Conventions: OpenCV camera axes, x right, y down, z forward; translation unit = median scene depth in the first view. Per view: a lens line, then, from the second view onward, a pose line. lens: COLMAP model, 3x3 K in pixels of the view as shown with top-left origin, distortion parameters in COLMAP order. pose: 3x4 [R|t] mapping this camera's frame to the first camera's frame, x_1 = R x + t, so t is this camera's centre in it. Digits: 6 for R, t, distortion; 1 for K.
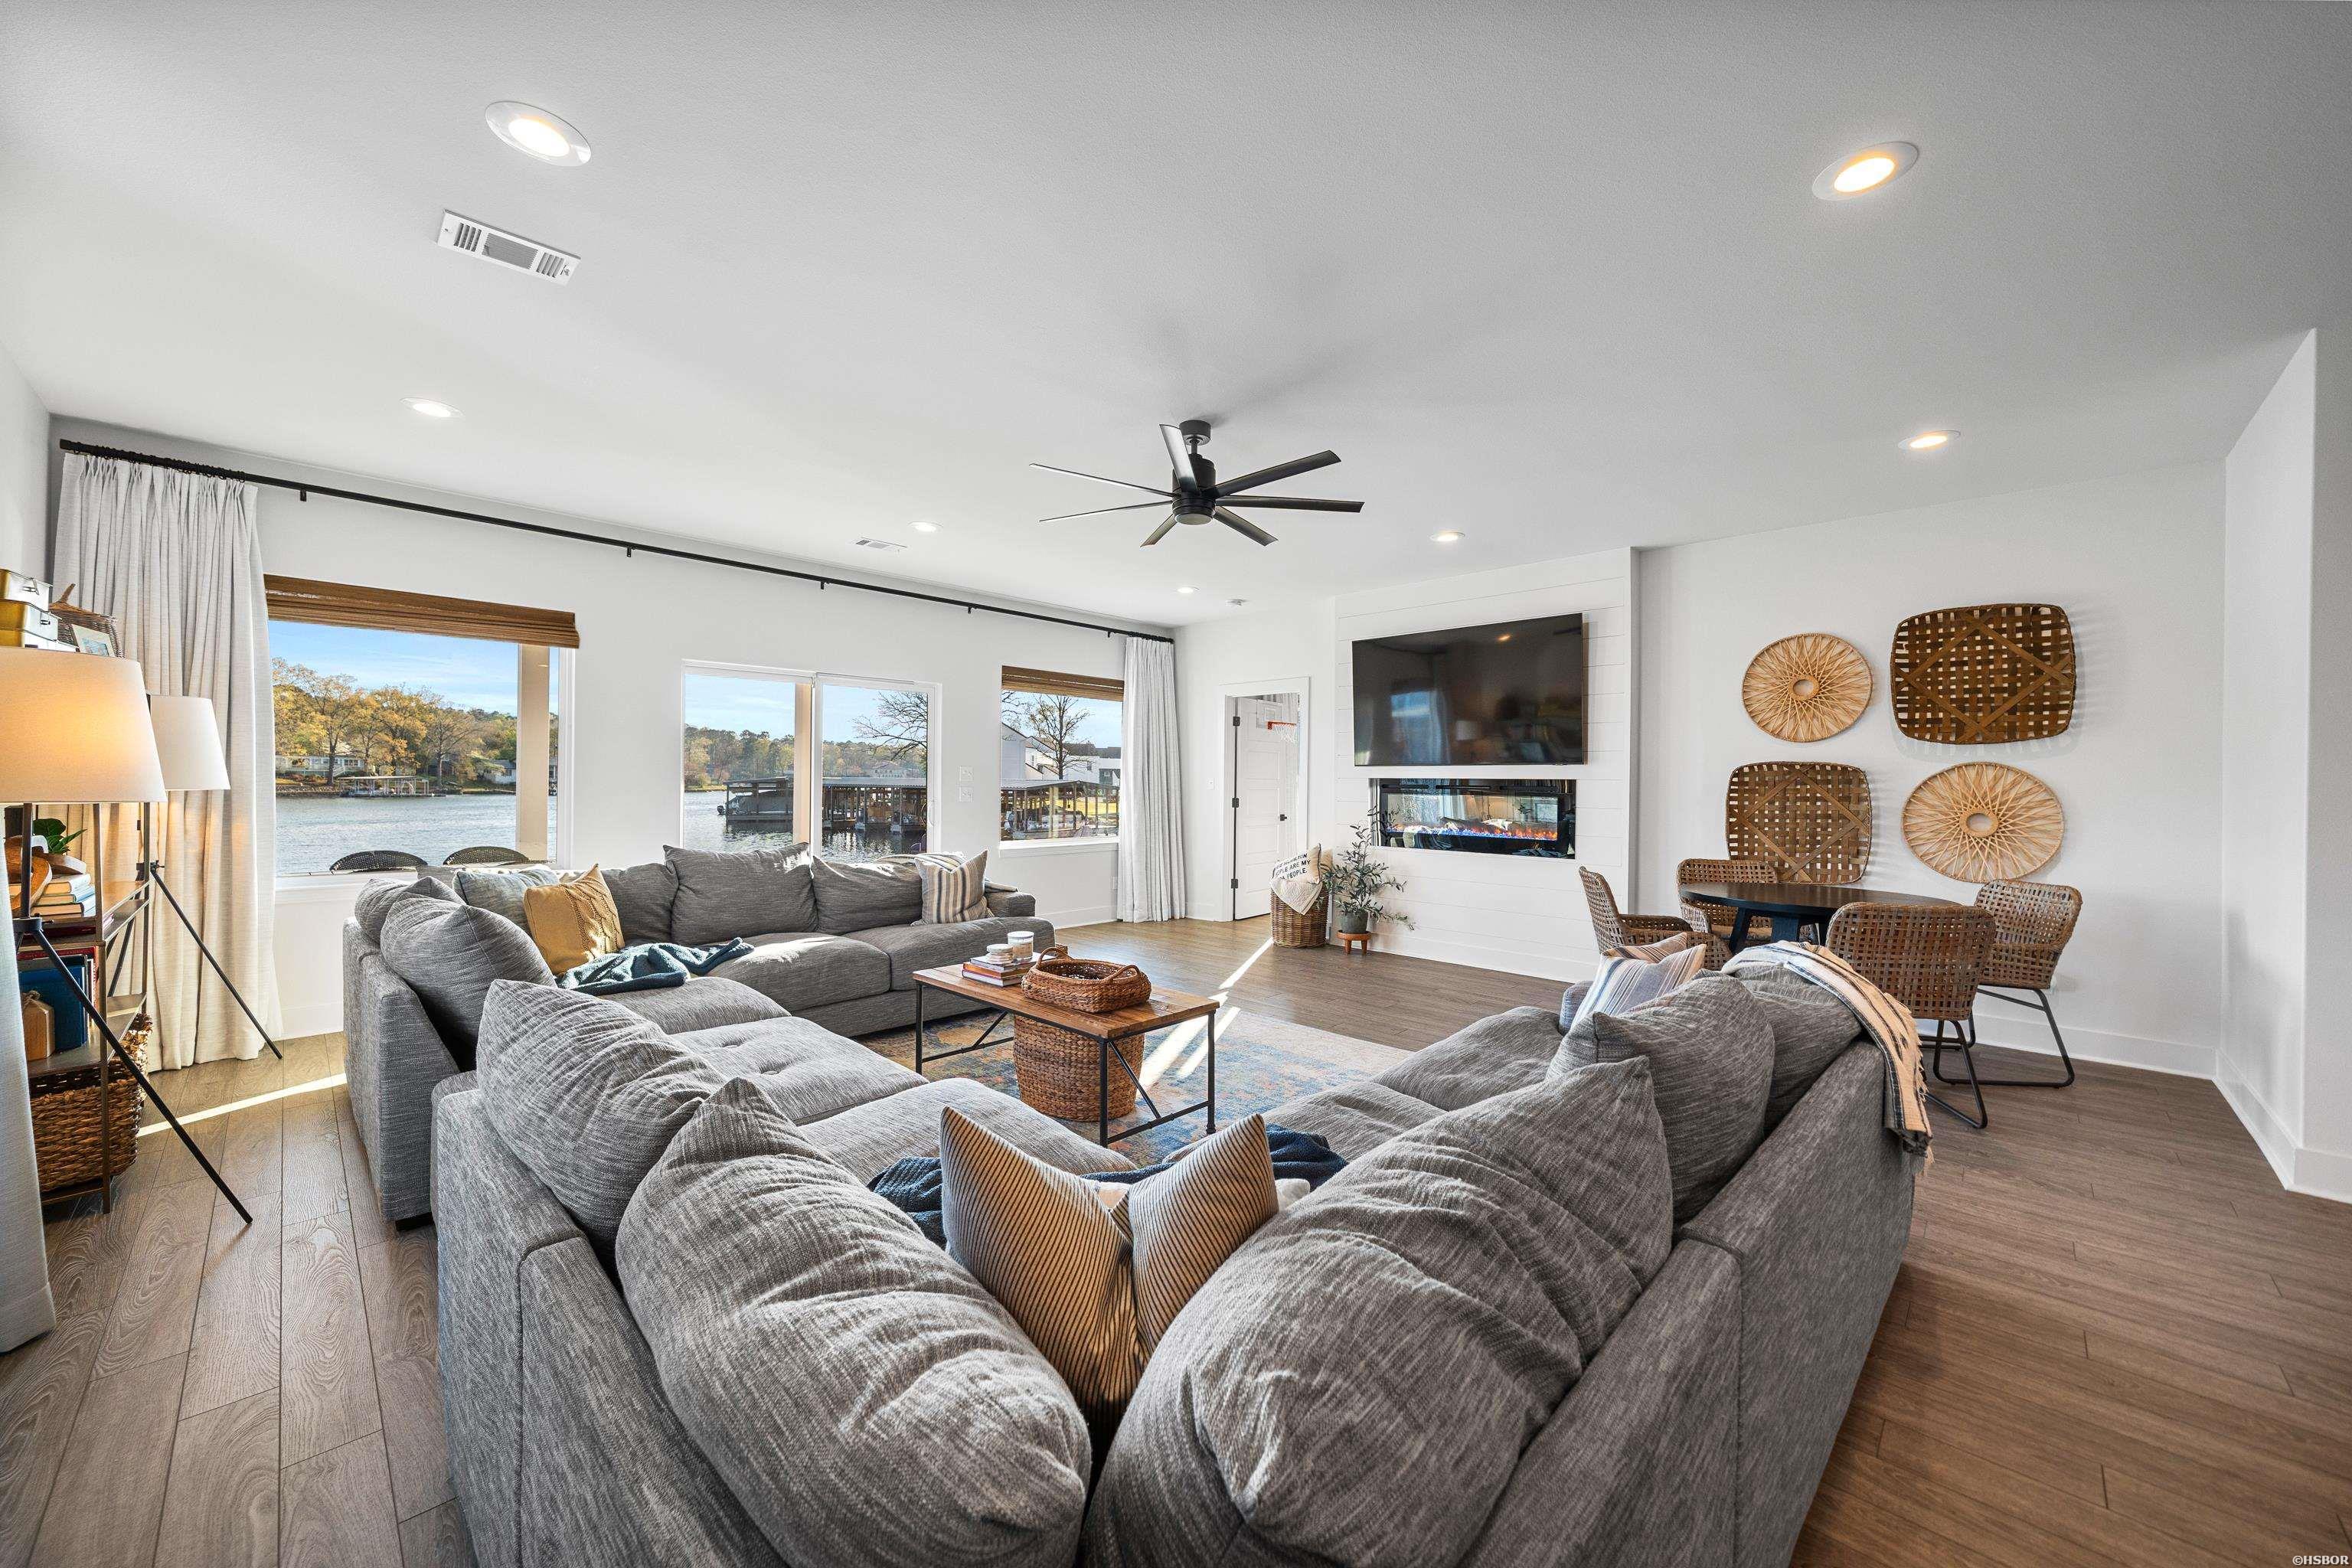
lens RADIAL K [[868.4, 0, 1174.6], [0, 868.4, 778.5], [0, 0, 1]] dist [0.002926, -0.000036]
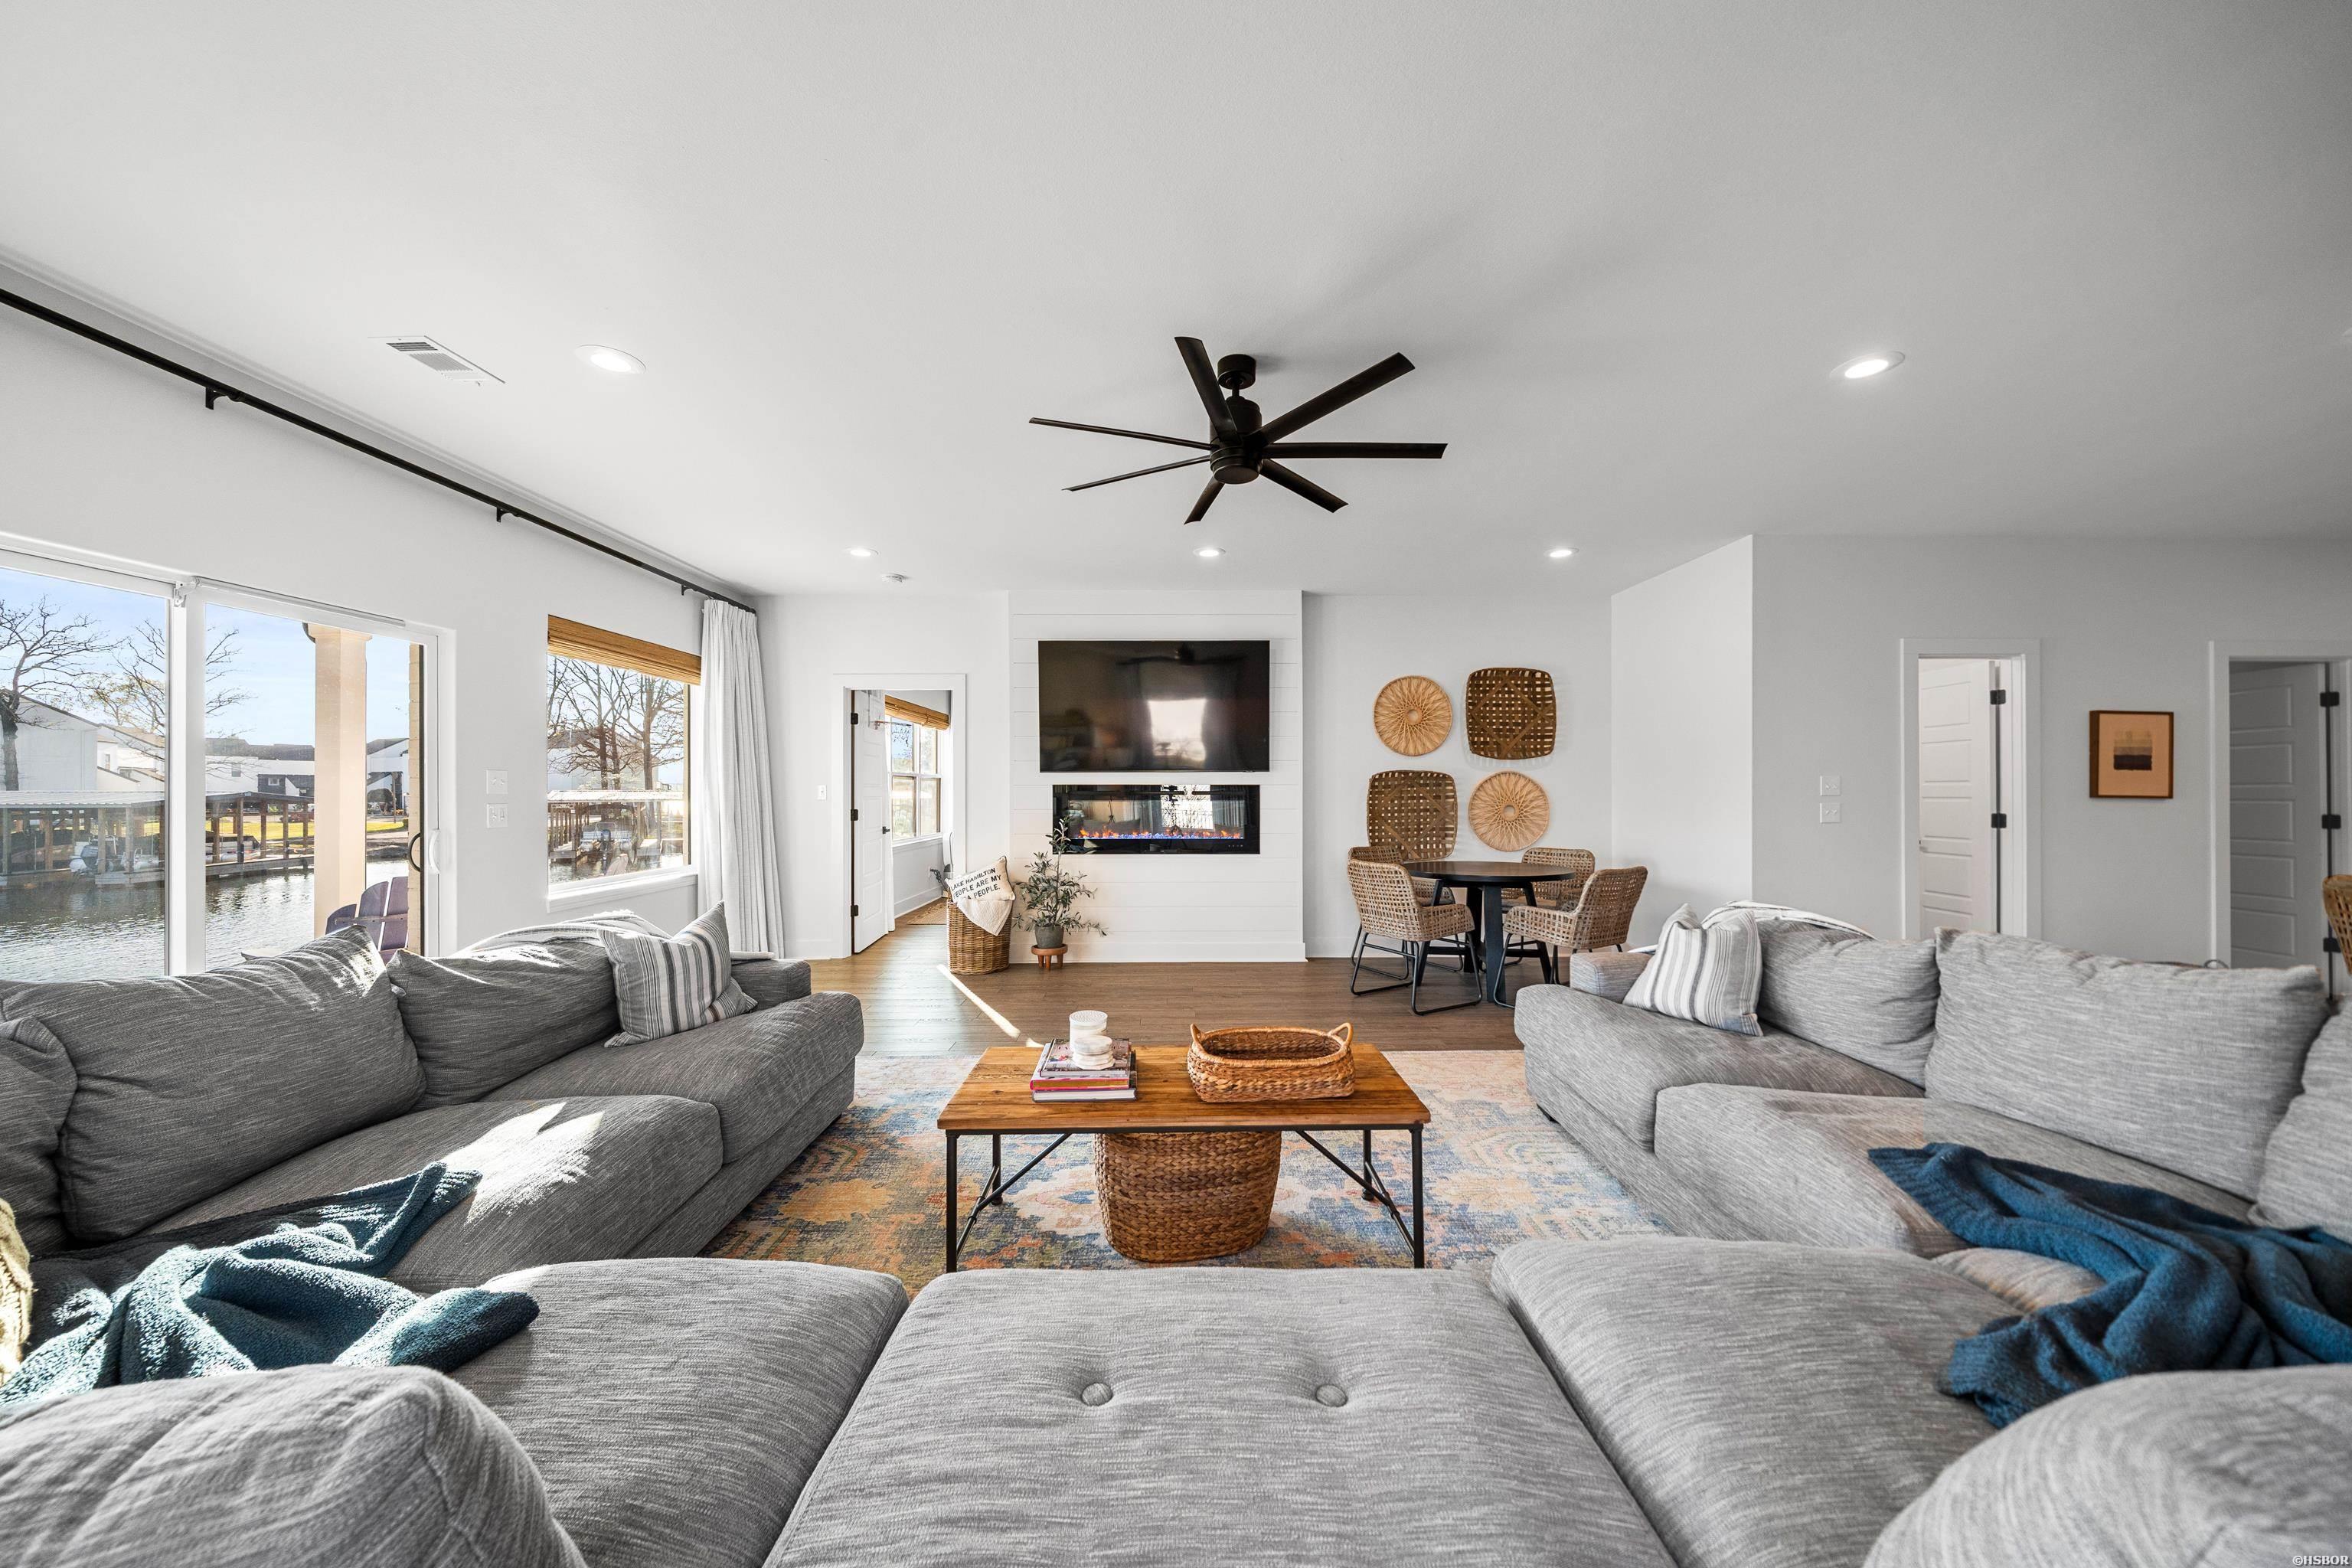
lens RADIAL K [[804.6, 0, 1174.0], [0, 804.6, 786.9], [0, 0, 1]] dist [0.002711, -0.000055]
pose [[0.714935, -0.008452, 0.699140, -0.377822], [0.006332, 0.999964, 0.005613, -0.002763], [-0.699162, 0.000414, 0.714963, 0.331525]]
